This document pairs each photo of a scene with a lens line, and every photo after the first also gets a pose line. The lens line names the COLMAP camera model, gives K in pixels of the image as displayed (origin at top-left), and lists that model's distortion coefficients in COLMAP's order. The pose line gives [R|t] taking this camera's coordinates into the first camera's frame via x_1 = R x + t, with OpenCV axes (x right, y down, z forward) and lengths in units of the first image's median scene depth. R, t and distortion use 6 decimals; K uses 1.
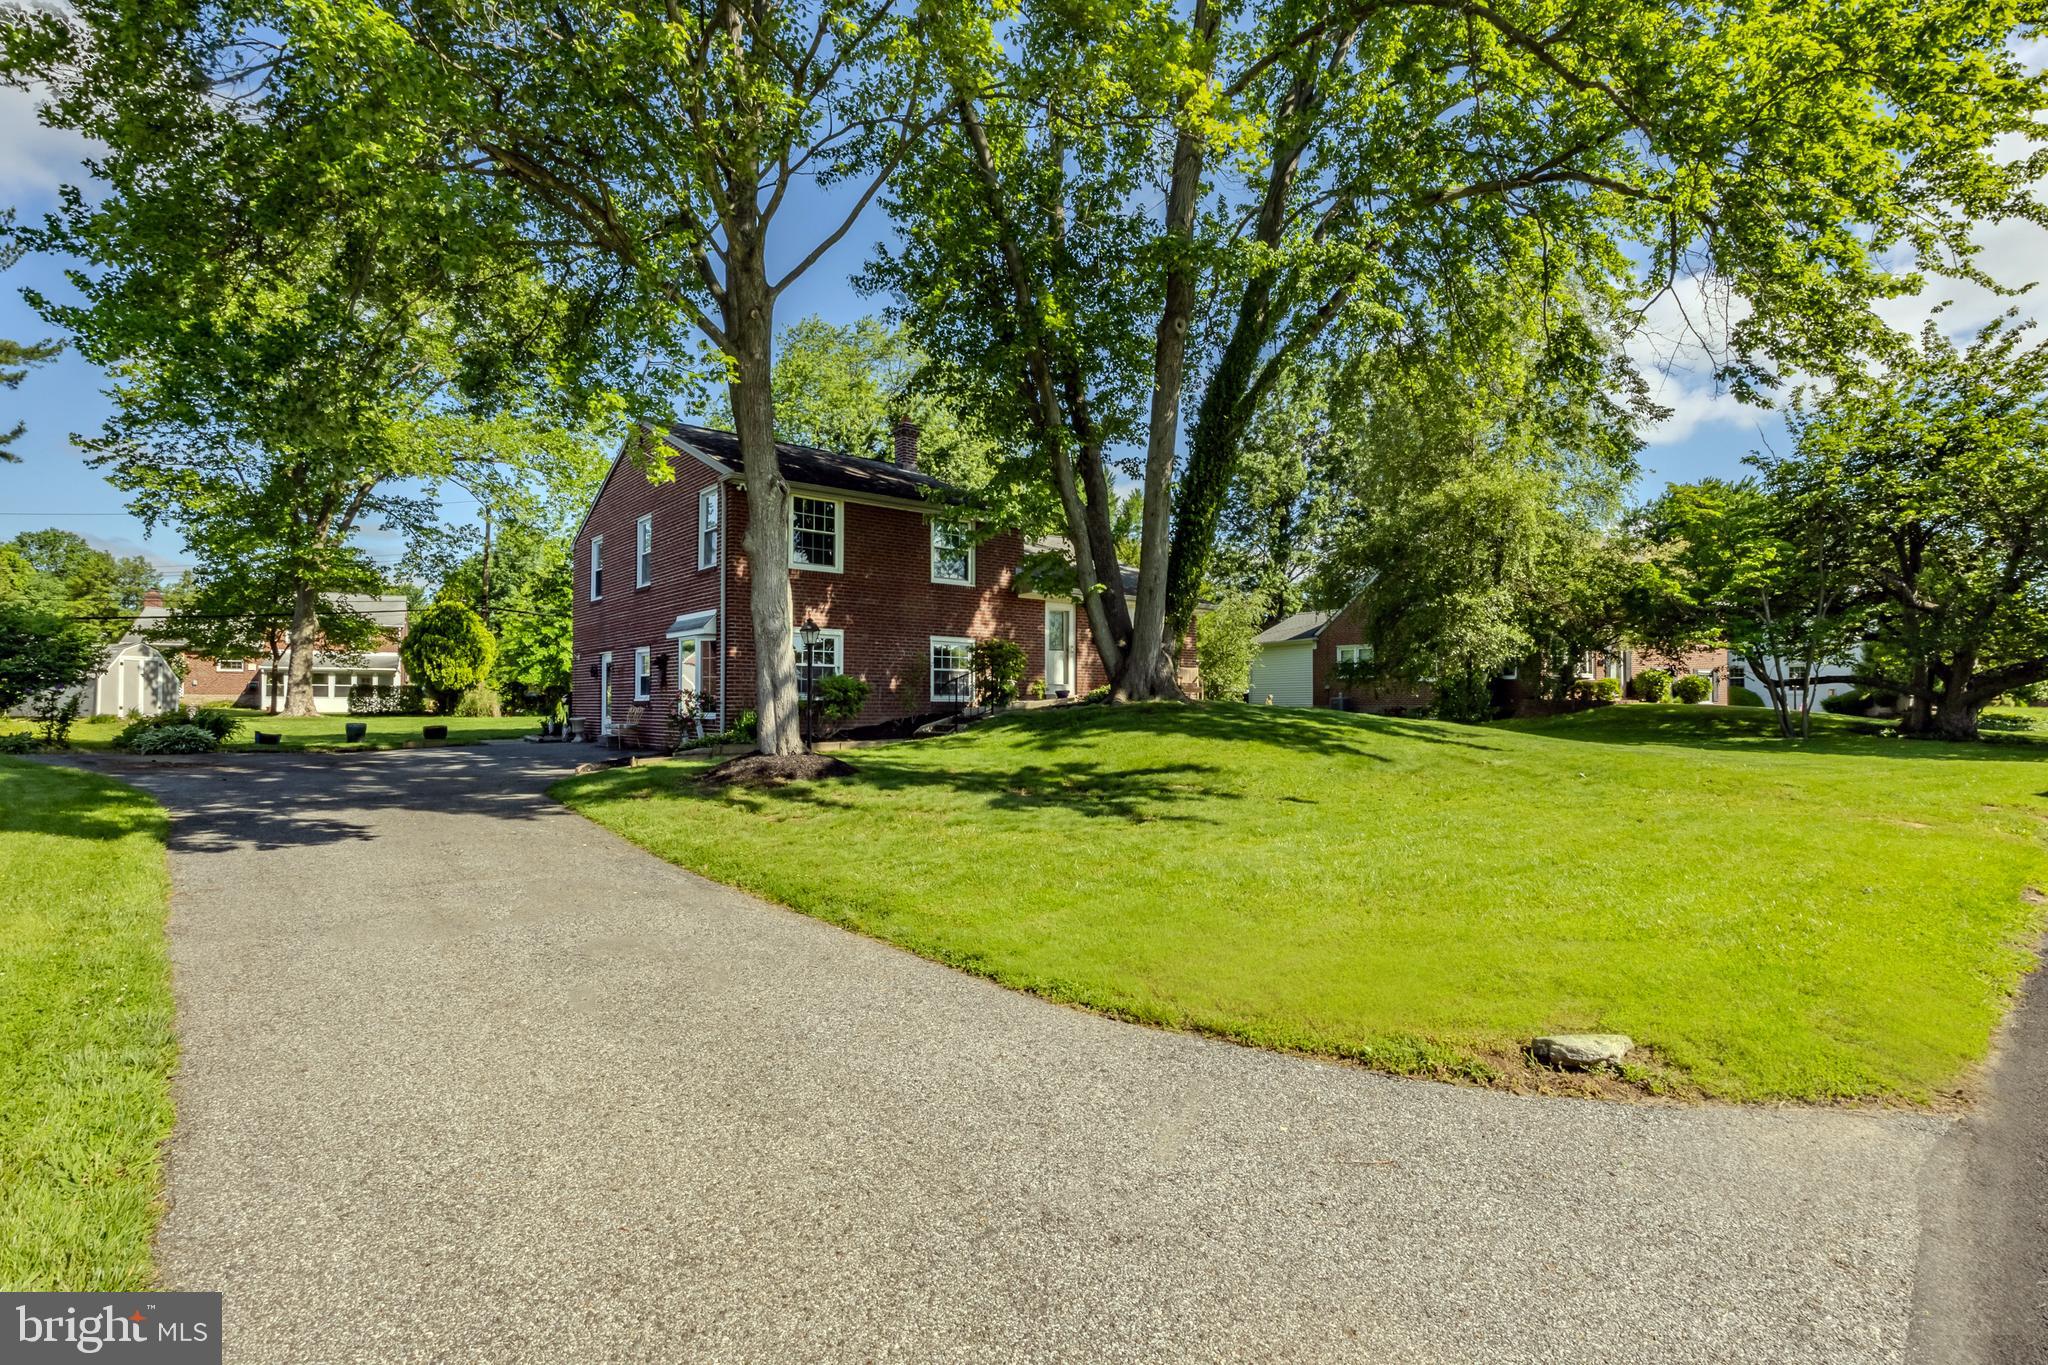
lens RADIAL K [[928.9, 0, 1024.0], [0, 928.9, 682.5], [0, 0, 1]] dist [0.001383, 0.000116]
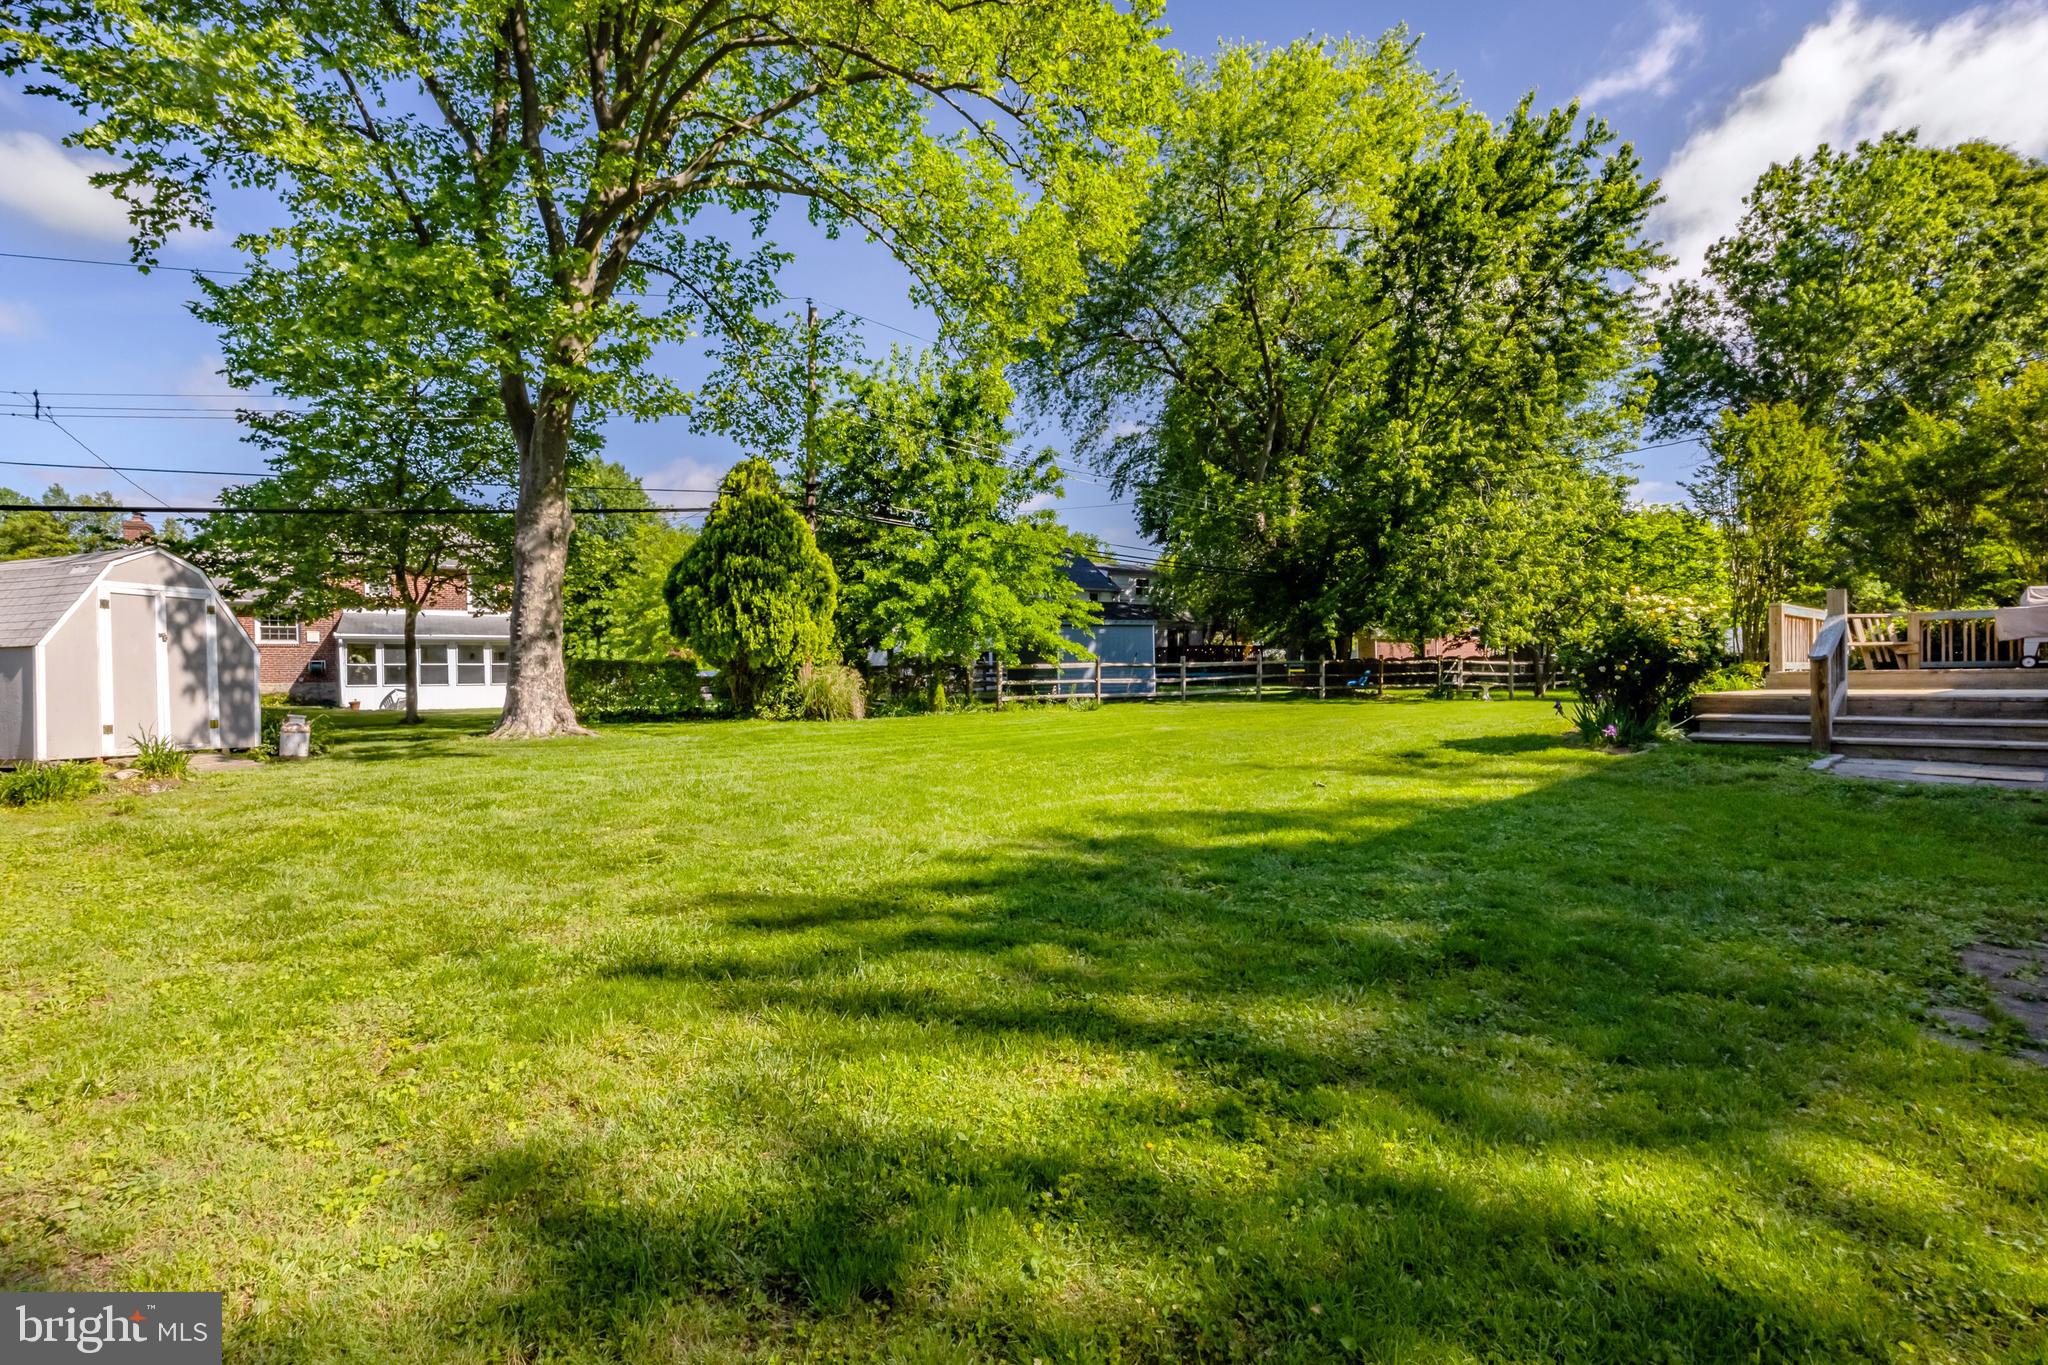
lens RADIAL K [[942.3, 0, 1024.0], [0, 942.3, 682.5], [0, 0, 1]] dist [0.026961, -0.000125]
pose [[0.999993, 0.000148, 0.003784, -0.496339], [-0.000166, 0.999989, 0.004753, 0.013667], [-0.003783, -0.004754, 0.999982, 0.505857]]
